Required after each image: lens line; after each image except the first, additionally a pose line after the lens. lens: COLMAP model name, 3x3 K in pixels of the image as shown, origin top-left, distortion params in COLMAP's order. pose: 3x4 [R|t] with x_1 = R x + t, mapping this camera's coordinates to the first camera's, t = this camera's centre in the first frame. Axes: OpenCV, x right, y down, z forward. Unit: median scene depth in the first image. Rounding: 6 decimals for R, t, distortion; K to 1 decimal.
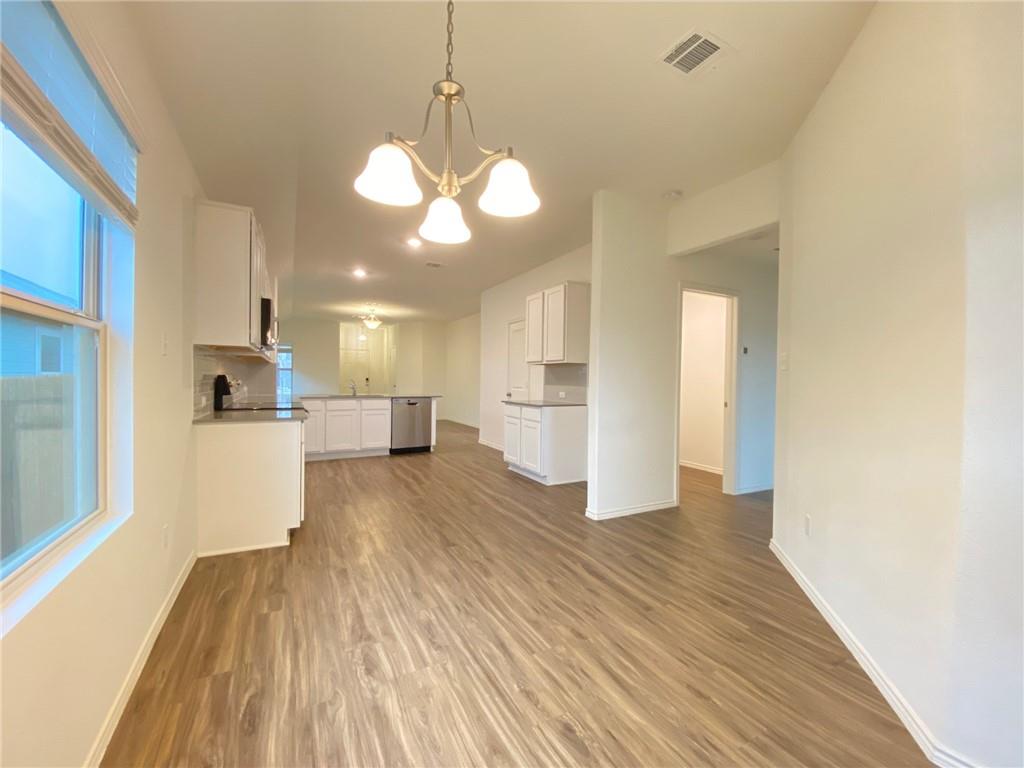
lens RADIAL K [[412.7, 0, 512.0], [0, 412.7, 384.0], [0, 0, 1]] dist [0.032988, -0.028803]
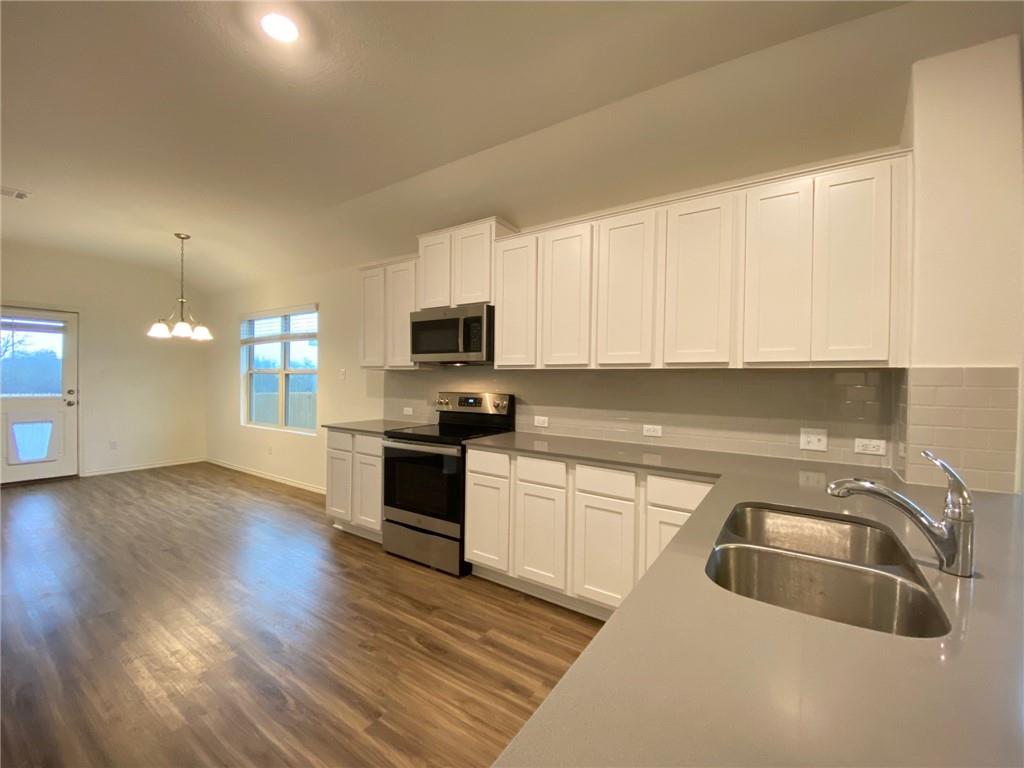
lens RADIAL K [[412.7, 0, 512.0], [0, 412.7, 384.0], [0, 0, 1]] dist [0.032988, -0.028803]
pose [[-0.880106, -0.015746, -0.474516, -0.649443], [-0.028539, 0.999397, 0.019770, -0.127109], [0.473919, 0.030942, -0.880025, 3.716727]]
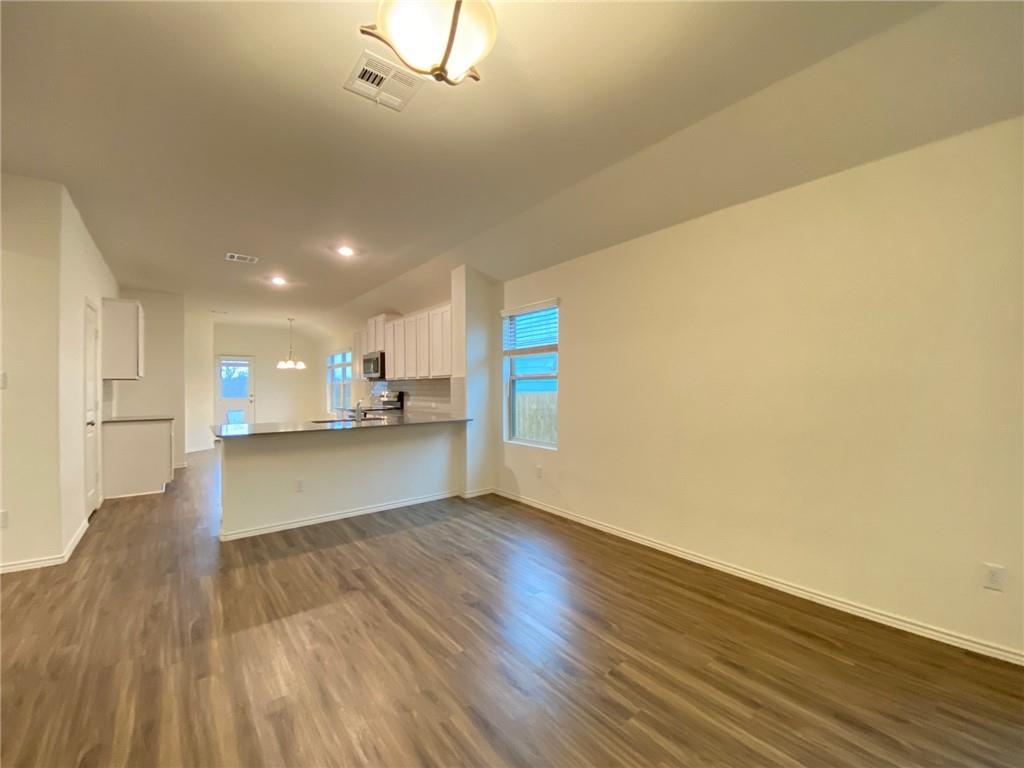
lens RADIAL K [[412.7, 0, 512.0], [0, 412.7, 384.0], [0, 0, 1]] dist [0.032988, -0.028803]
pose [[-0.982890, -0.003594, -0.184161, -1.774587], [-0.004953, 0.999964, 0.006916, -0.148385], [0.184130, 0.007710, -0.982872, 6.035601]]
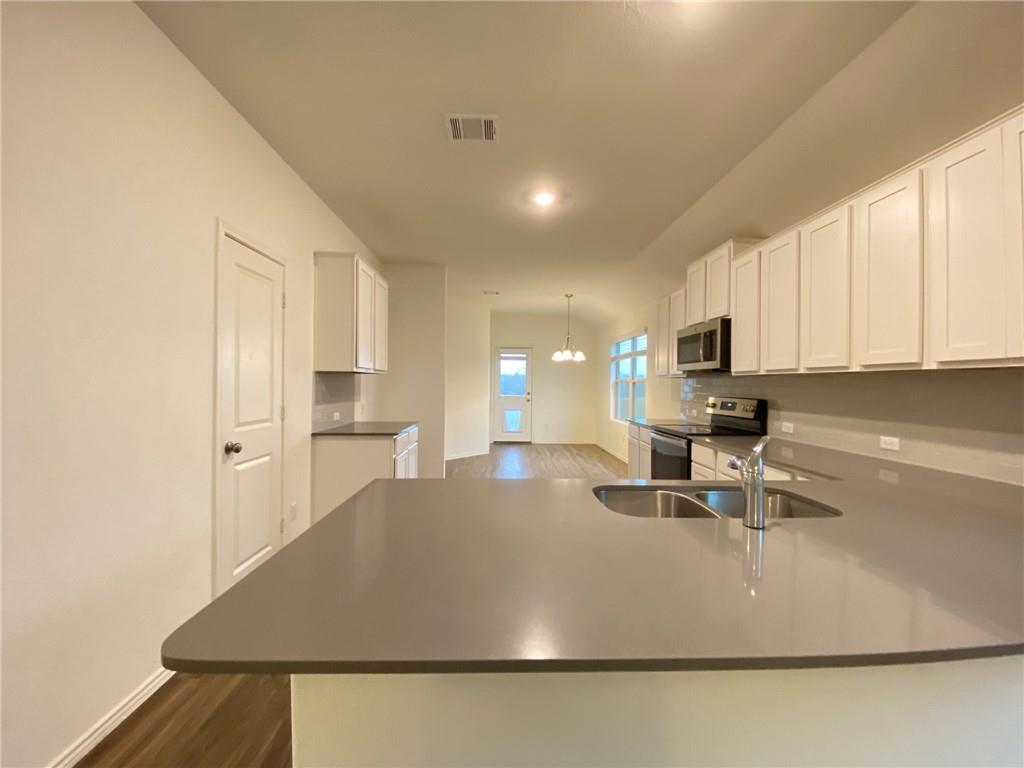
lens RADIAL K [[412.7, 0, 512.0], [0, 412.7, 384.0], [0, 0, 1]] dist [0.032988, -0.028803]
pose [[-0.898331, -0.017509, 0.438970, -1.293825], [-0.010062, 0.999763, 0.019286, -0.139804], [-0.439204, 0.012908, -0.898295, 4.286685]]
